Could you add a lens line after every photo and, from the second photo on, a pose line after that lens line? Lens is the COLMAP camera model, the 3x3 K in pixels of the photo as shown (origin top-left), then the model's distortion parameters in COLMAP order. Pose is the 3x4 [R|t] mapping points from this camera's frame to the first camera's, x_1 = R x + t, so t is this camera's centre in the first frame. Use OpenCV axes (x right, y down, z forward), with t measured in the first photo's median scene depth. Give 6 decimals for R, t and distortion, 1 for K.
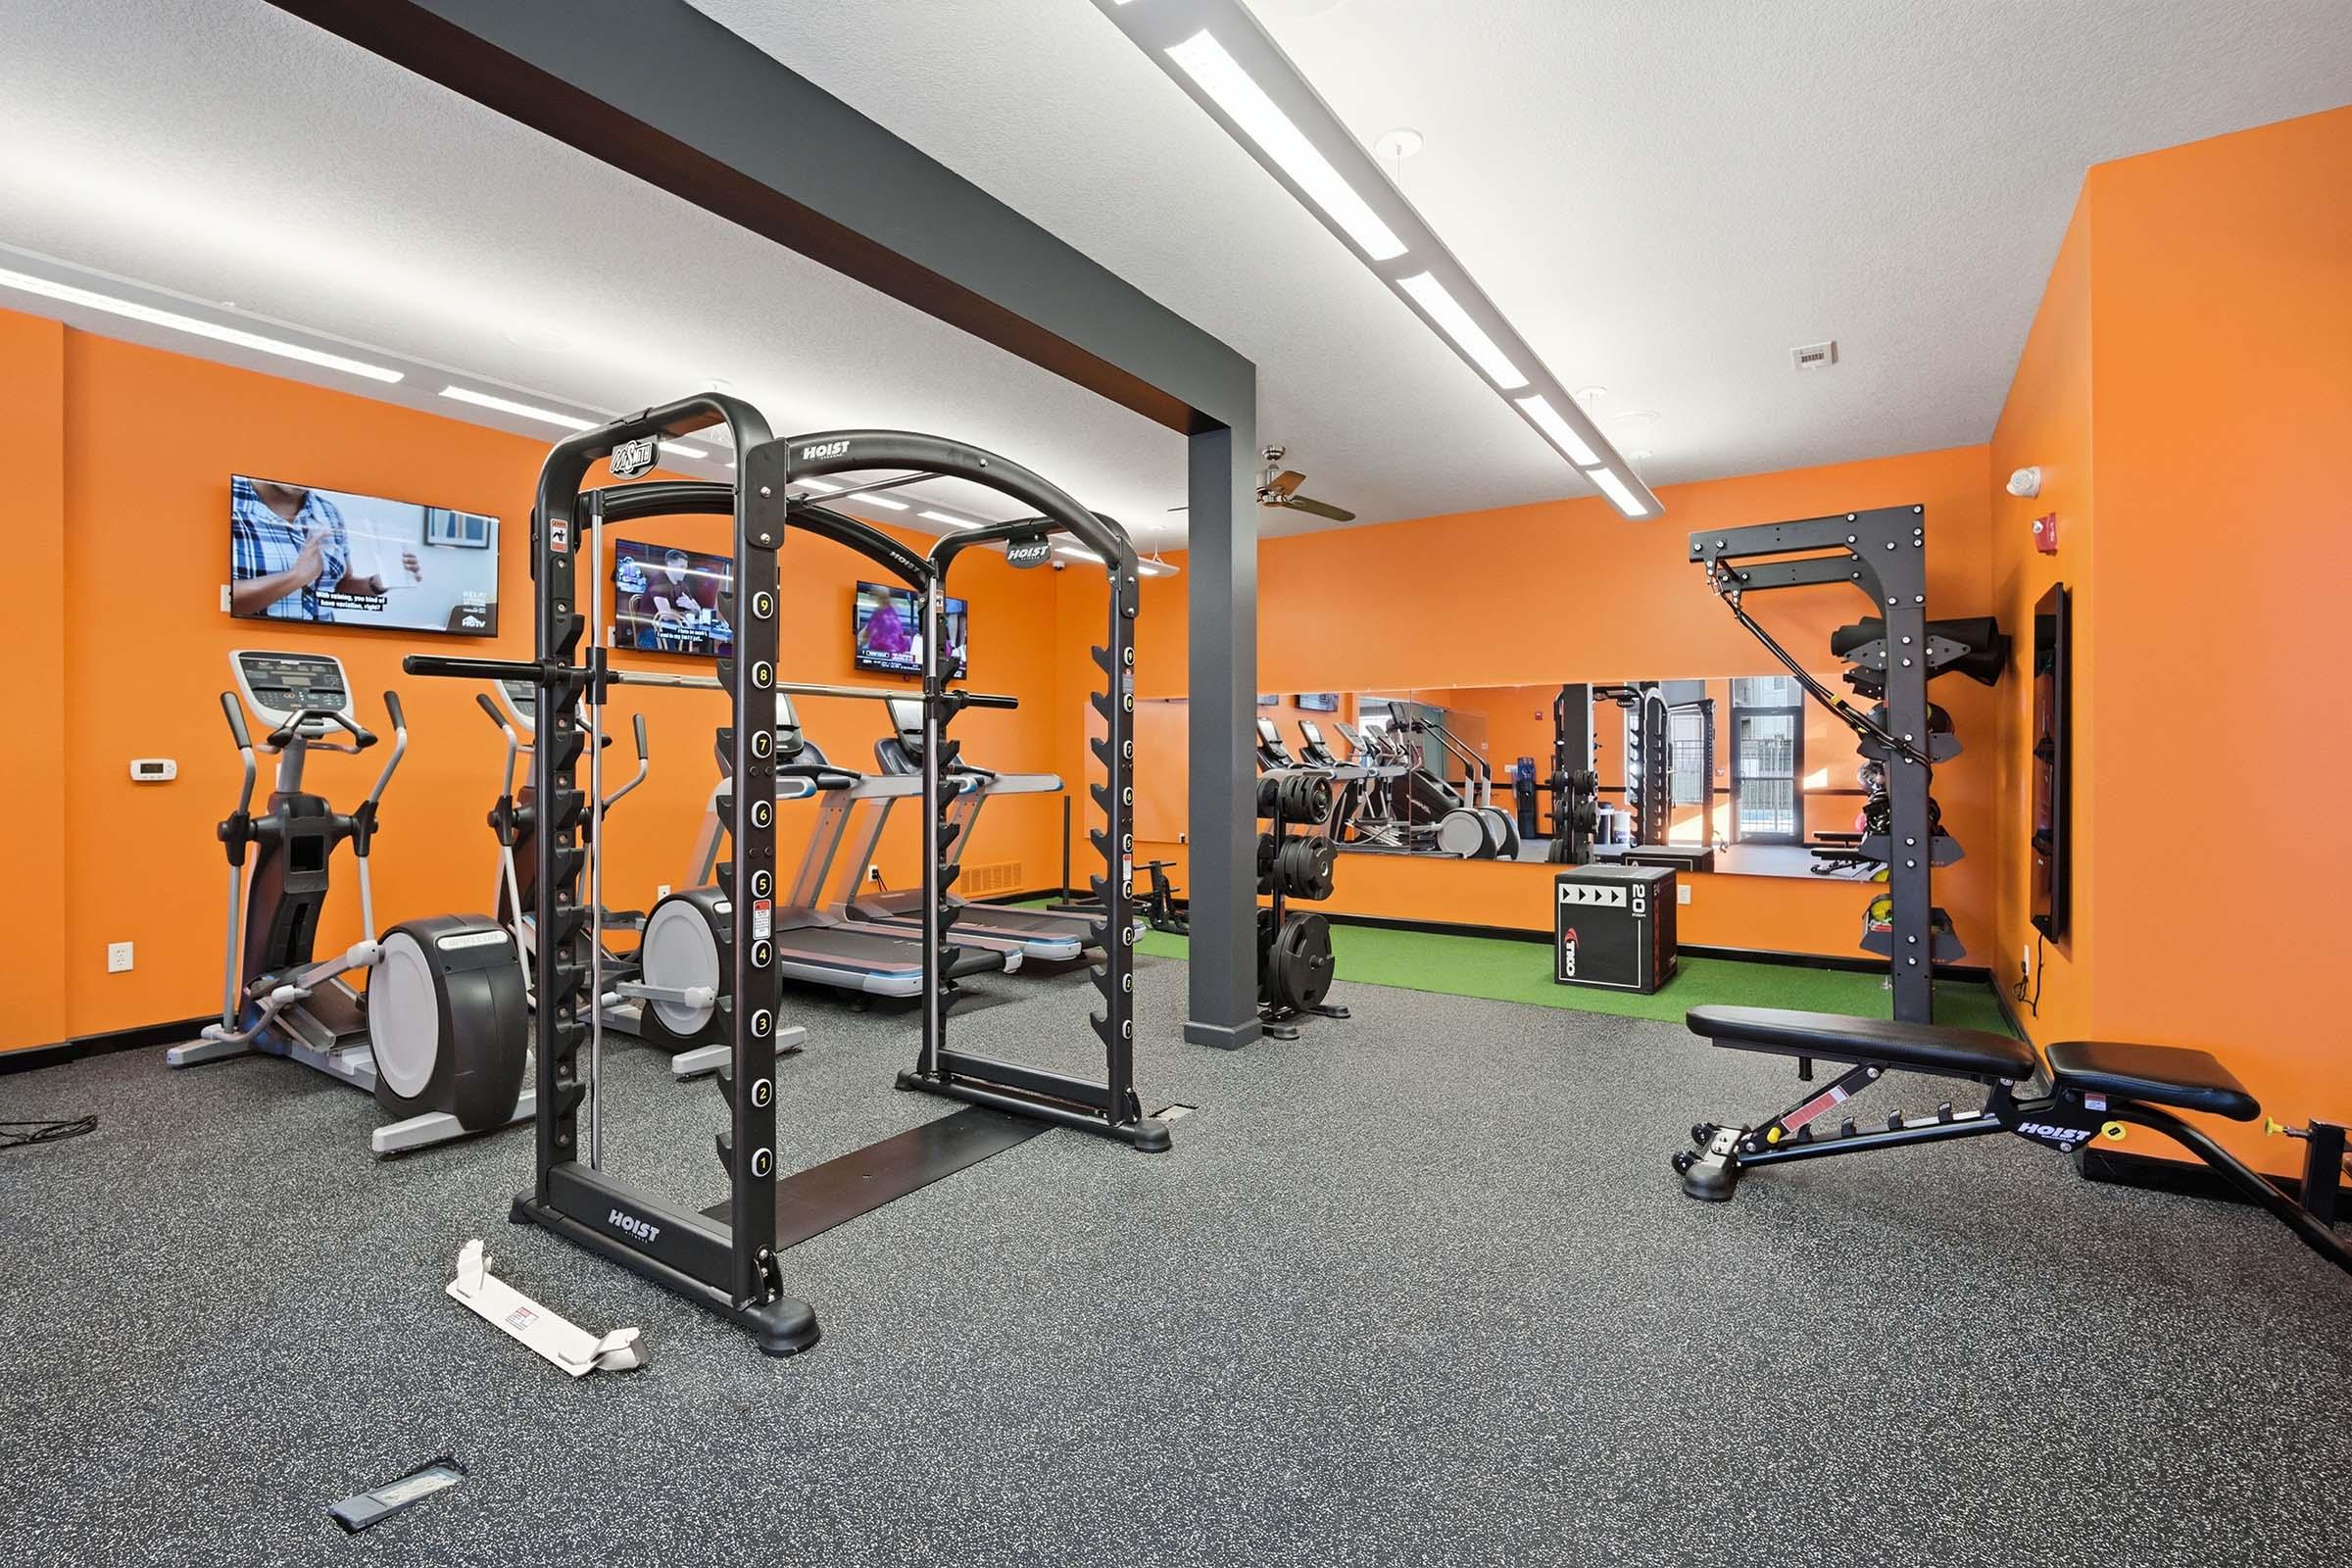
lens RADIAL K [[1060.6, 0, 1133.8], [0, 1060.6, 773.3], [0, 0, 1]] dist [-0.015523, 0.000509]
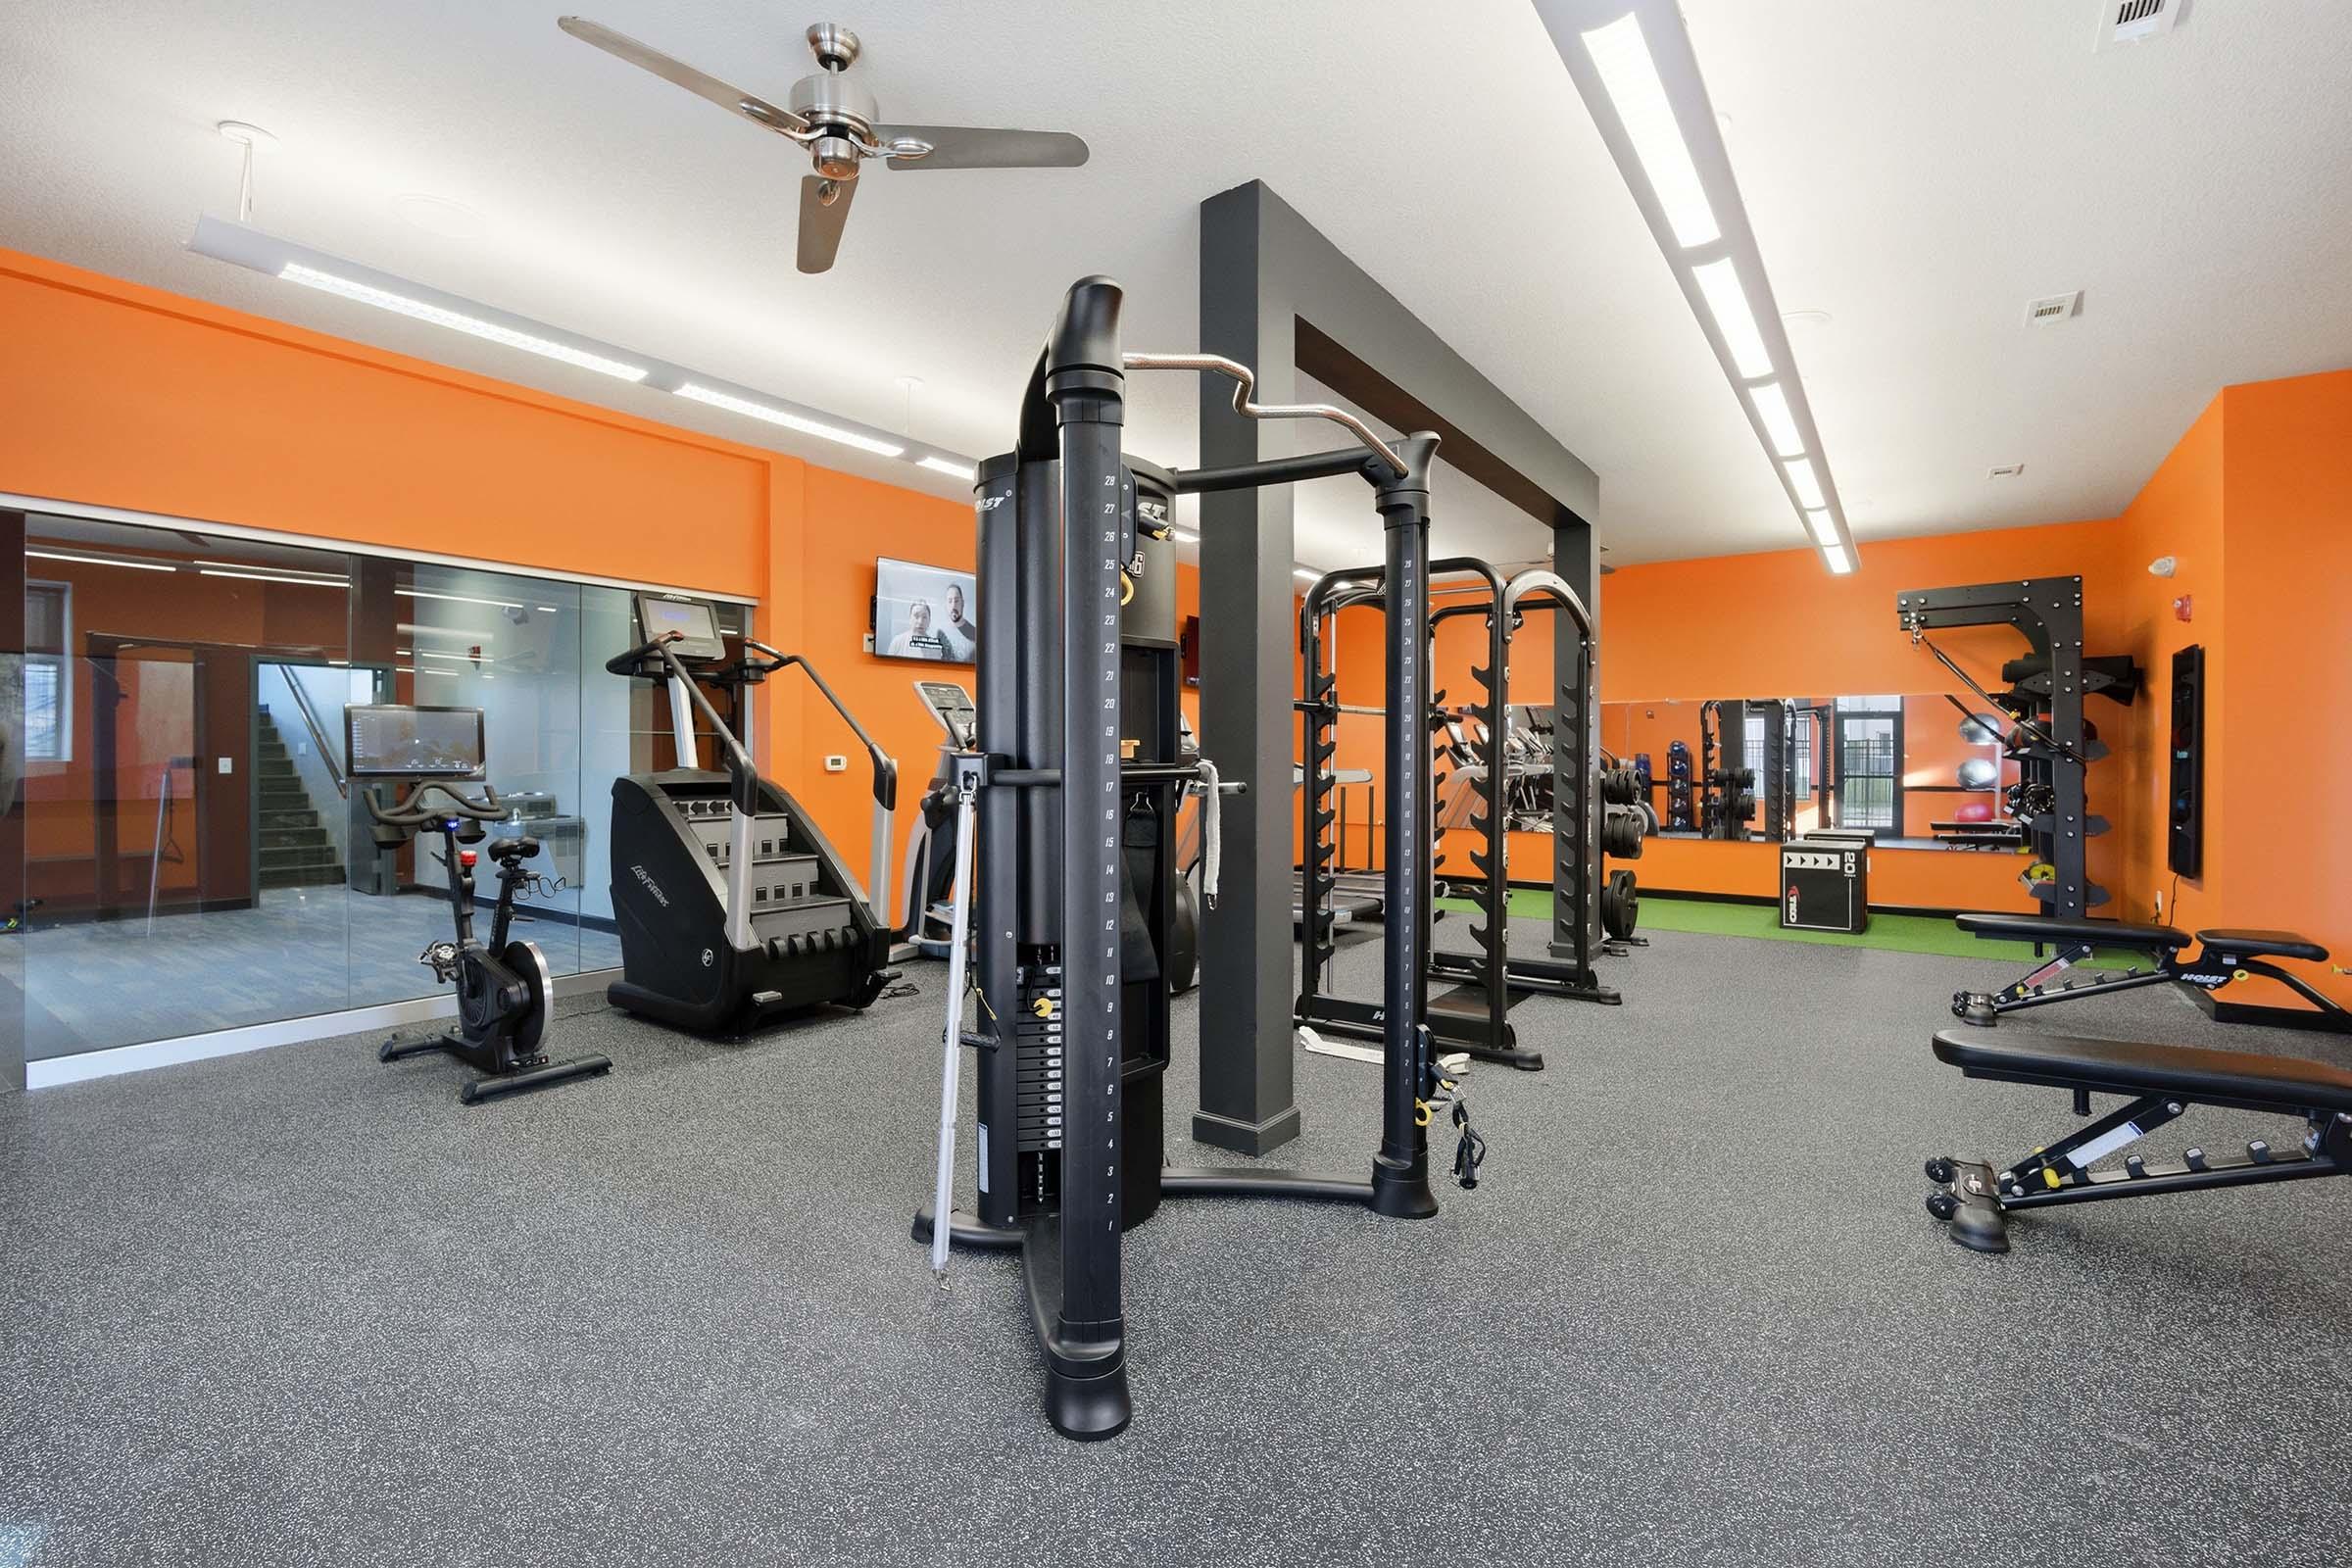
lens RADIAL K [[1052.0, 0, 1167.7], [0, 1052.0, 774.8], [0, 0, 1]] dist [-0.004643, 0.000428]
pose [[0.999874, 0.002992, -0.015605, -0.406262], [-0.002956, 0.999993, 0.002352, 0.007046], [0.015611, -0.002305, 0.999875, -0.379608]]
